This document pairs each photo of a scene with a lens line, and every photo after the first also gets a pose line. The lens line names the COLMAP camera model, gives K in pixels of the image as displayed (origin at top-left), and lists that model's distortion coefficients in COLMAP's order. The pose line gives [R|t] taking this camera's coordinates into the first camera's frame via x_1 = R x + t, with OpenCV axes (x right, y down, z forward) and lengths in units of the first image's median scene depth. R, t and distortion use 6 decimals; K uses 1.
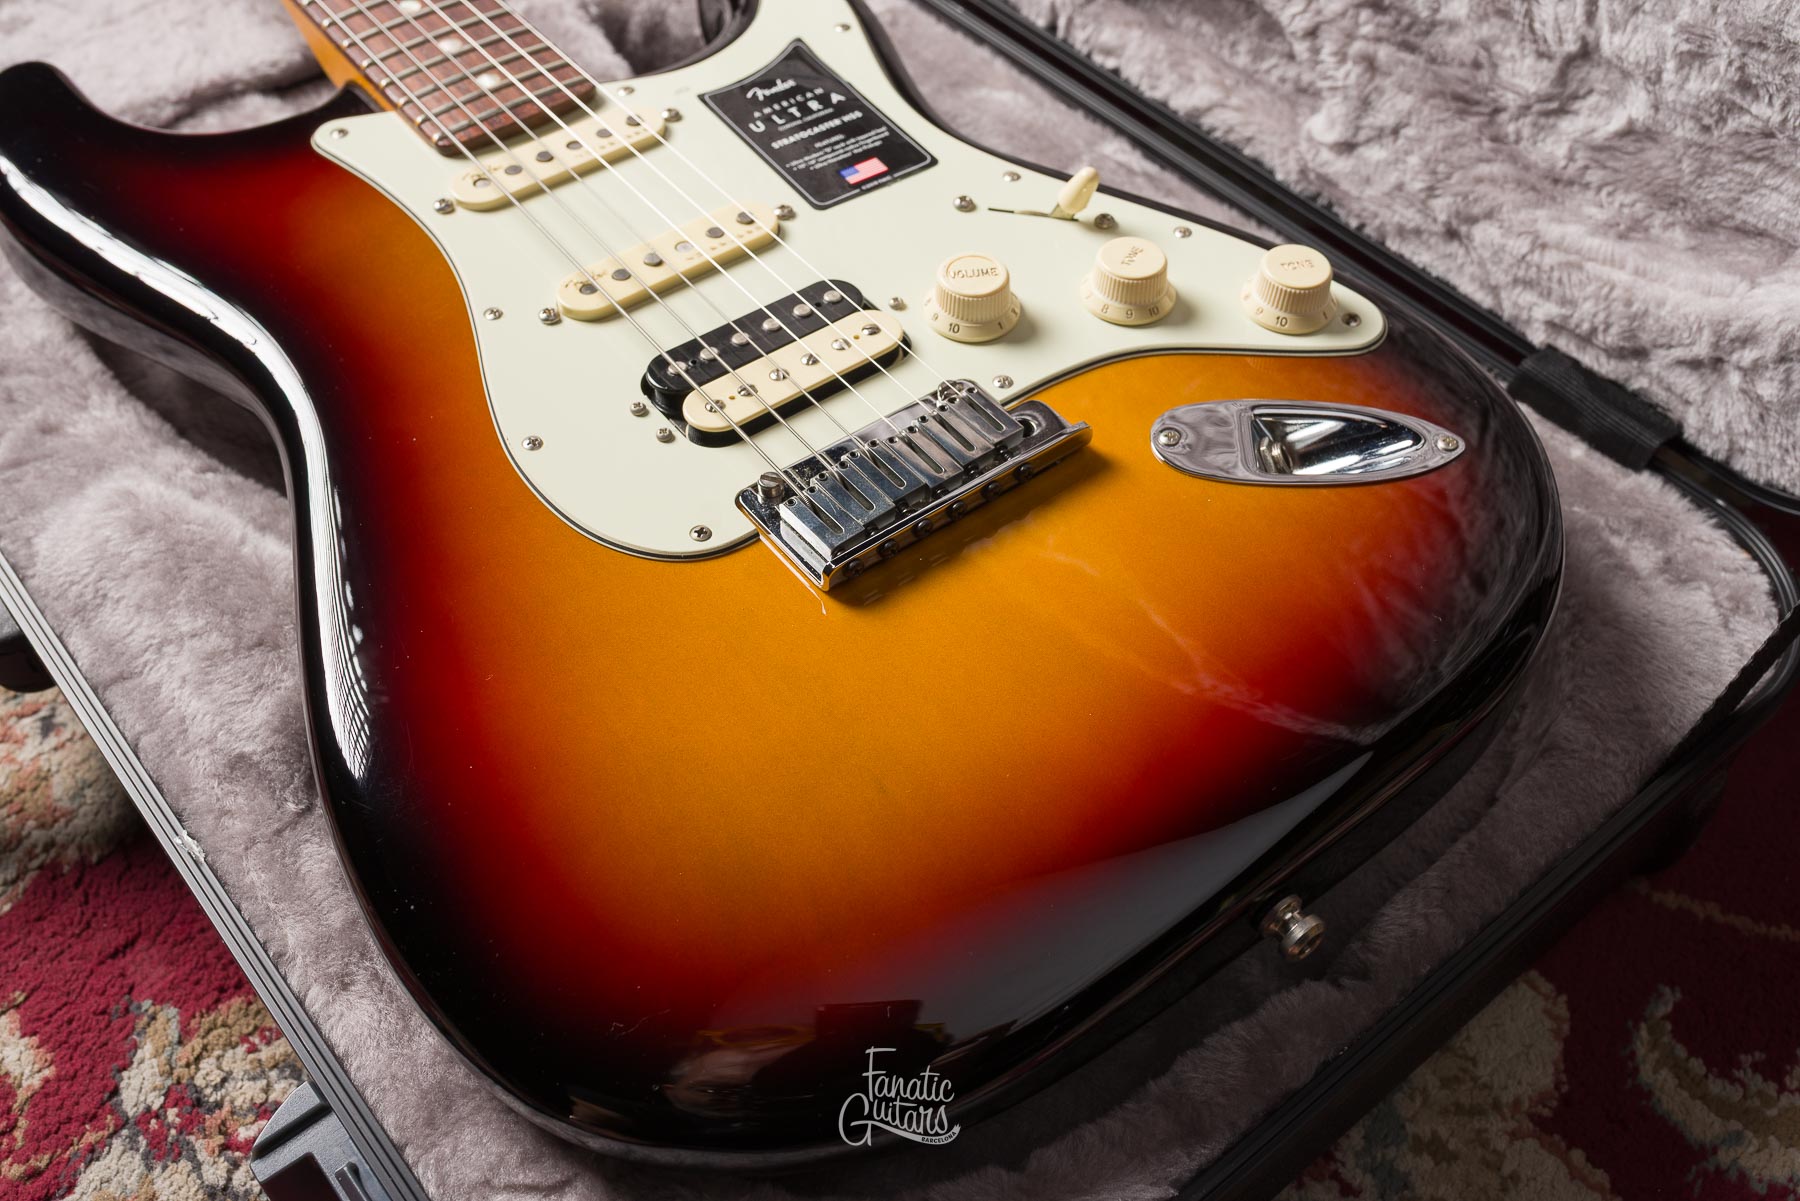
lens RADIAL K [[1763.5, 0, 897.3], [0, 1763.5, 598.8], [0, 0, 1]] dist [0.000589, -0.001678]
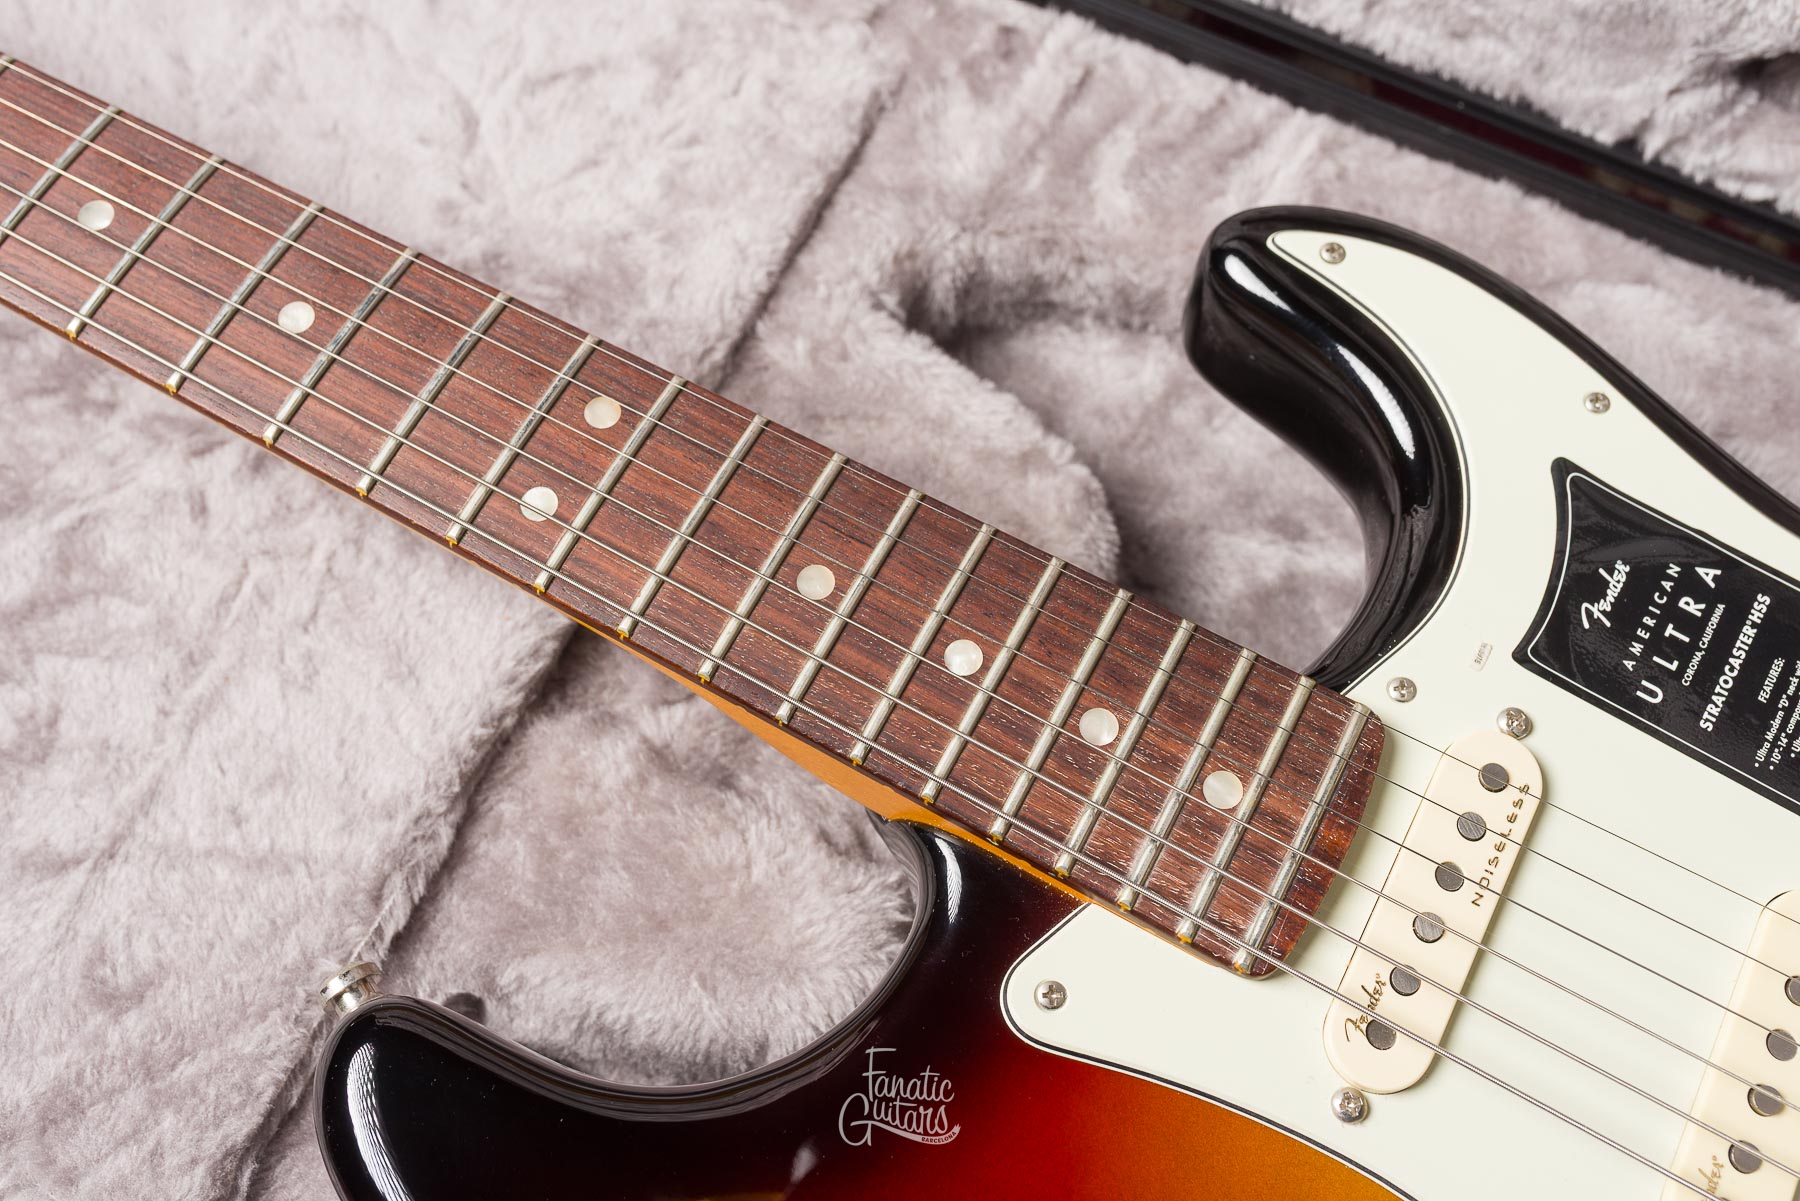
lens RADIAL K [[1787.4, 0, 899.9], [0, 1787.4, 602.3], [0, 0, 1]] dist [0.004411, -0.004623]
pose [[0.914150, -0.369934, 0.165768, -0.412451], [0.303210, 0.895391, 0.326095, -0.584429], [-0.269061, -0.247837, 0.930690, 0.514846]]
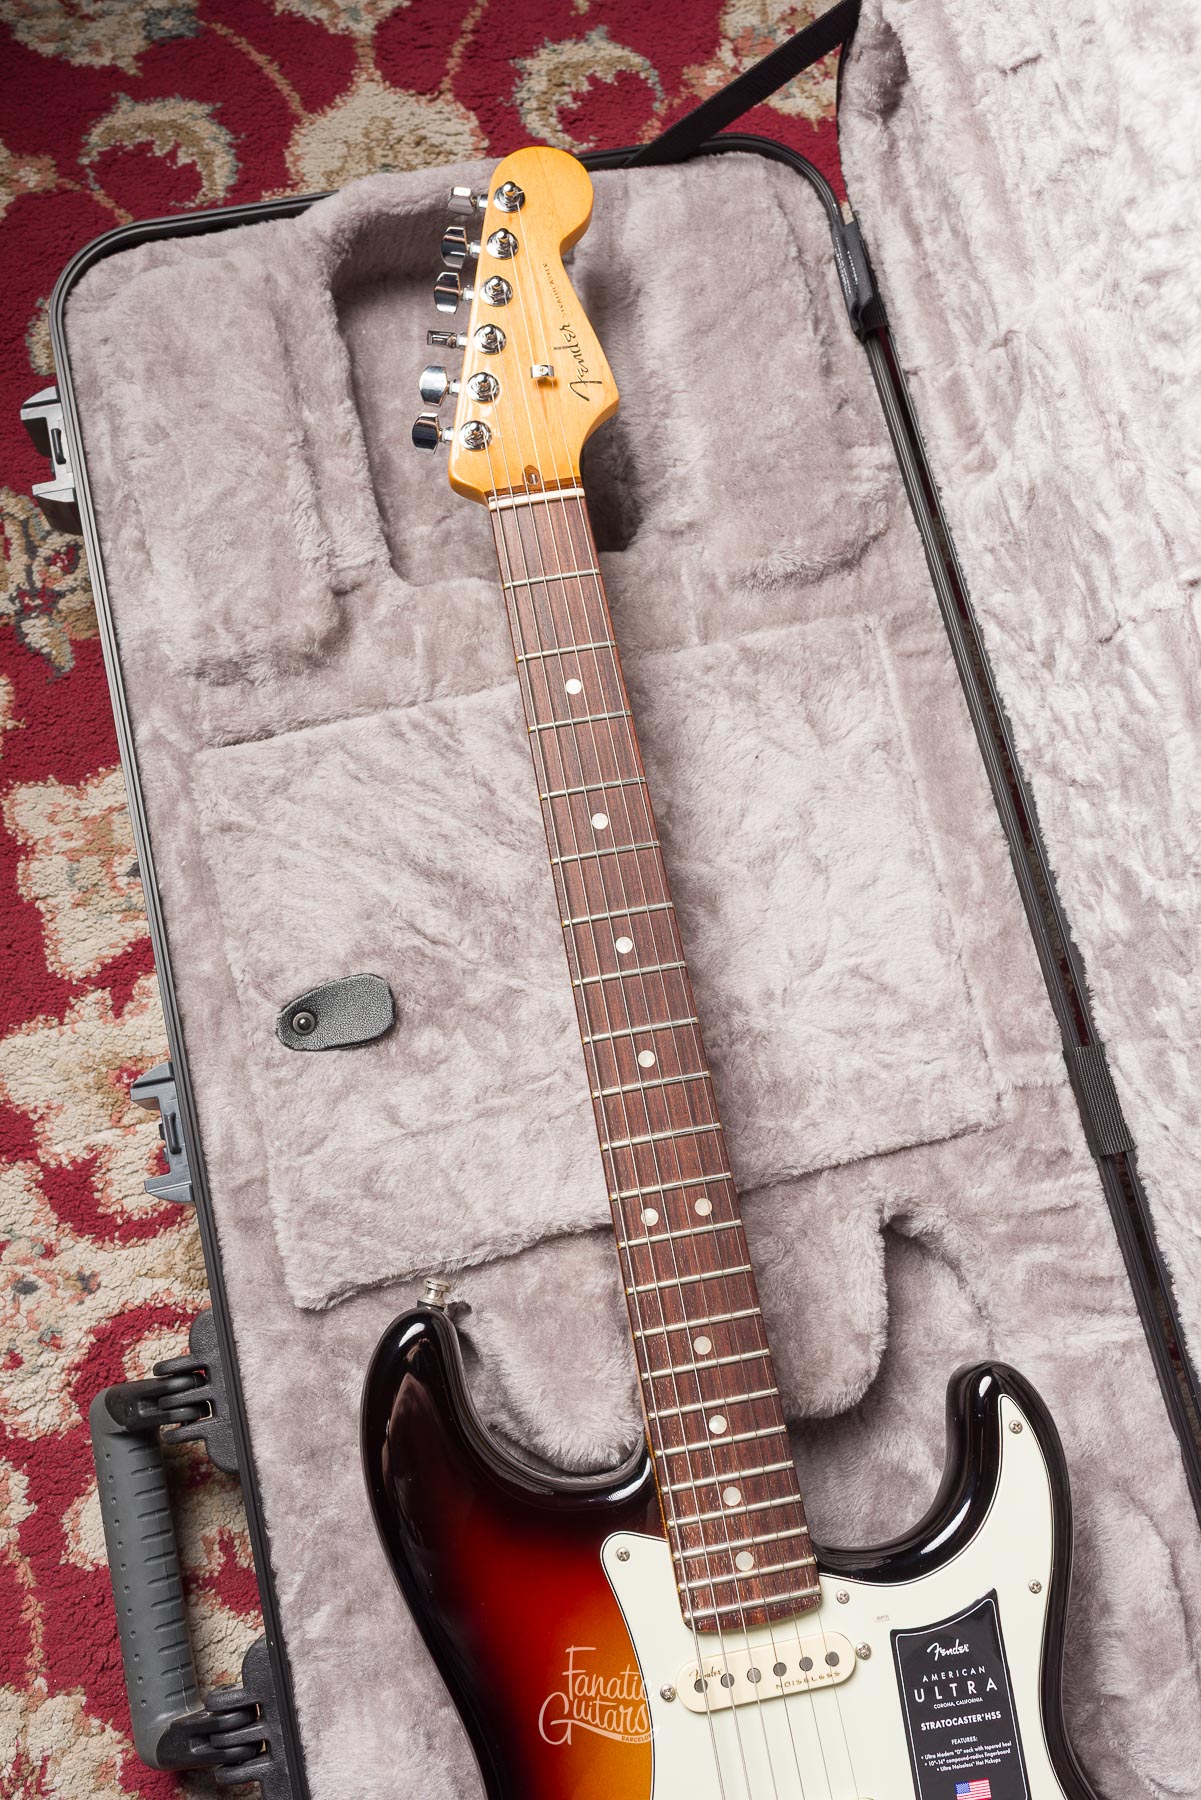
lens RADIAL K [[1733.5, 0, 595.3], [0, 1733.5, 900.4], [0, 0, 1]] dist [0.002015, -0.001053]
pose [[0.890876, 0.448702, -0.070748, -0.463335], [-0.372304, 0.810491, 0.452210, -1.229596], [0.260248, -0.376524, 0.889101, 0.047435]]
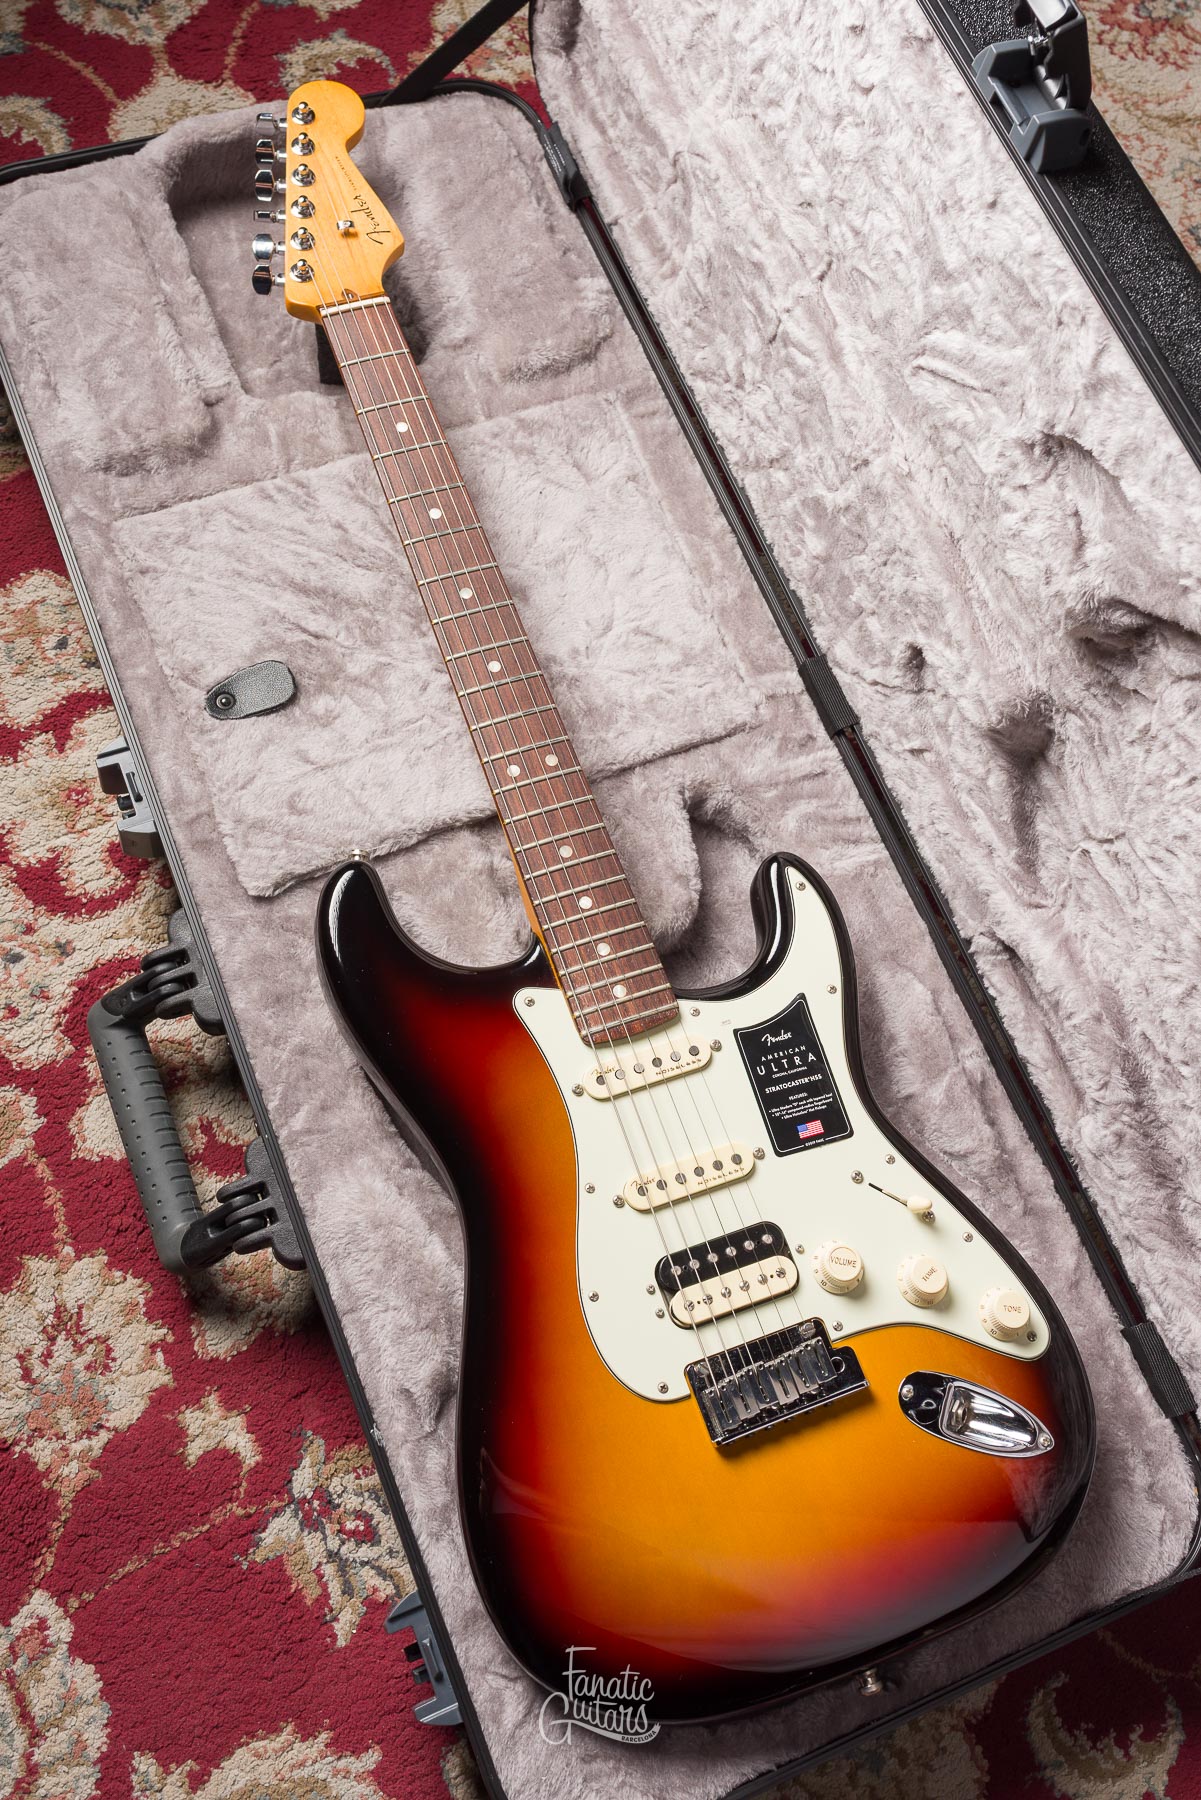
lens RADIAL K [[1890.0, 0, 598.0], [0, 1890.0, 809.4], [0, 0, 1]] dist [0.003604, -0.012955]
pose [[0.947864, 0.318612, -0.006261, -0.303939], [-0.306111, 0.915784, 0.260068, -0.945301], [0.088595, -0.244593, 0.965570, -0.736302]]
